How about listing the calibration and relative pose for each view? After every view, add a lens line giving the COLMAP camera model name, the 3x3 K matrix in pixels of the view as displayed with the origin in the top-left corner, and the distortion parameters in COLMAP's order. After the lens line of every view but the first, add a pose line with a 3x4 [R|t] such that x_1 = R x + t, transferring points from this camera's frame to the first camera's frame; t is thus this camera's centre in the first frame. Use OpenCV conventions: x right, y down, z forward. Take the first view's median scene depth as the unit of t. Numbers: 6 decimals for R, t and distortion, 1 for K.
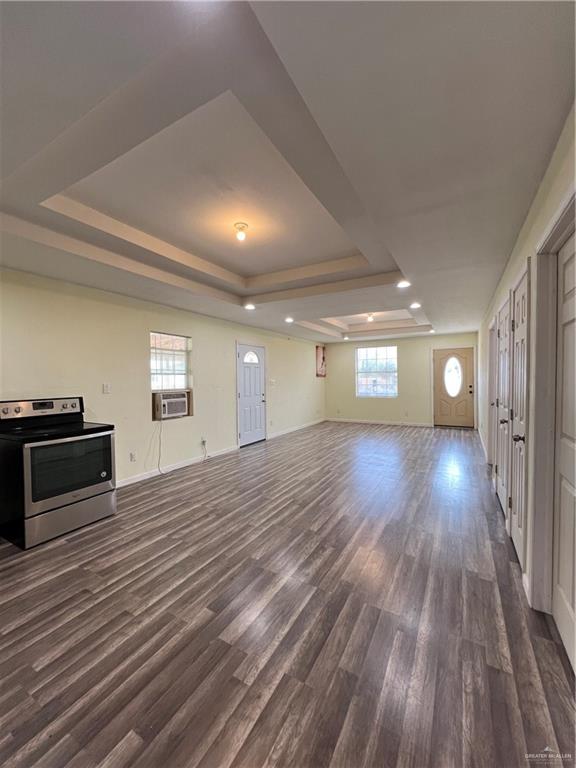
lens RADIAL K [[307.2, 0, 290.8], [0, 307.2, 381.9], [0, 0, 1]] dist [-0.001493, 0.000910]
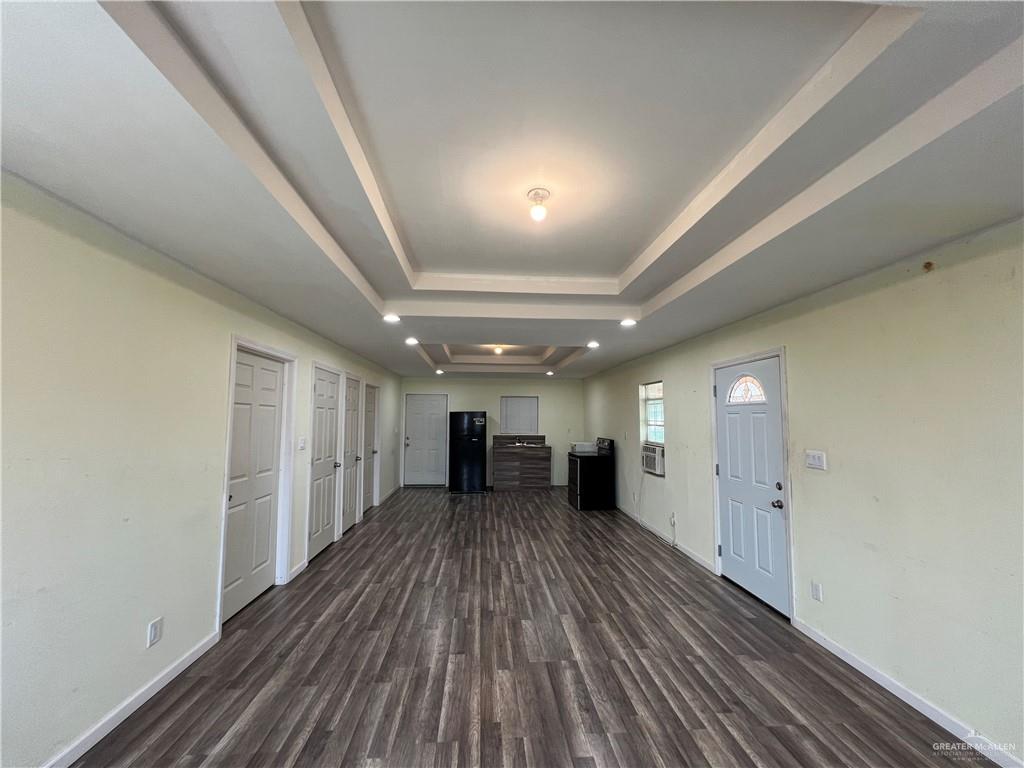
lens RADIAL K [[409.6, 0, 510.9], [0, 409.6, 385.8], [0, 0, 1]] dist [-0.001493, 0.000910]
pose [[-0.839018, -0.037552, -0.542806, 0.673398], [-0.004930, 0.998099, -0.061429, -0.070198], [0.544081, -0.048864, -0.837609, 1.890851]]
